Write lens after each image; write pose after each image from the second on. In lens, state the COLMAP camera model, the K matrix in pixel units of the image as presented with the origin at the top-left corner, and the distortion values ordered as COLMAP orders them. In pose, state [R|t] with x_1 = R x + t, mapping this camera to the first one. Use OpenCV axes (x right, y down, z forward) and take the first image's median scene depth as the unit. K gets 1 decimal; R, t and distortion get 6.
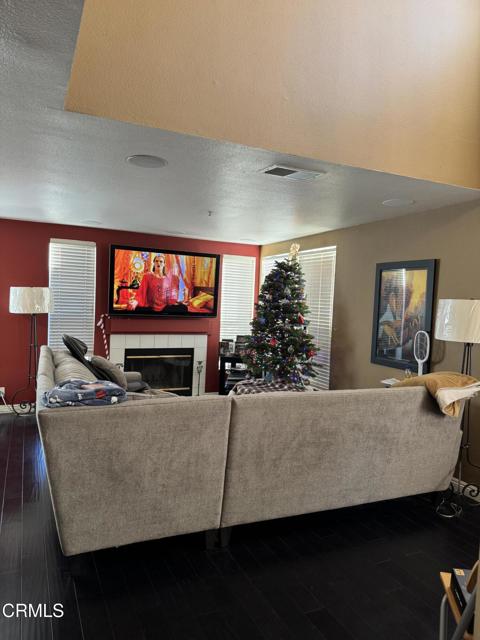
lens RADIAL K [[453.3, 0, 240.2], [0, 453.3, 314.8], [0, 0, 1]] dist [0.054274, -0.064446]
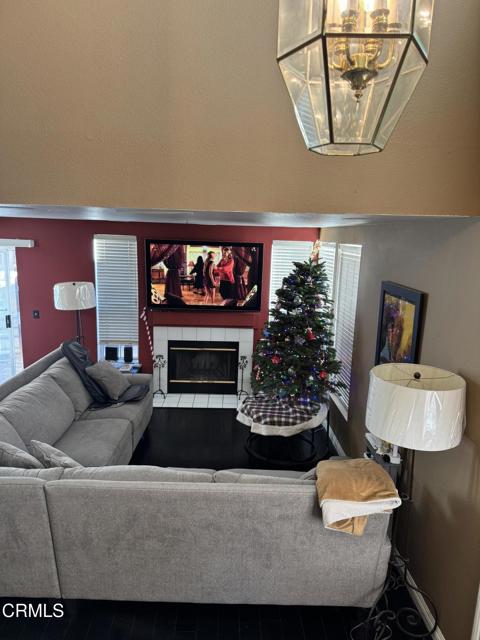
lens RADIAL K [[453.3, 0, 241.0], [0, 453.3, 320.8], [0, 0, 1]] dist [0.054274, -0.064446]
pose [[0.919773, 0.061185, -0.387653, 0.296265], [-0.004495, 0.989349, 0.145491, -0.120541], [0.392426, -0.132076, 0.910251, 0.154118]]
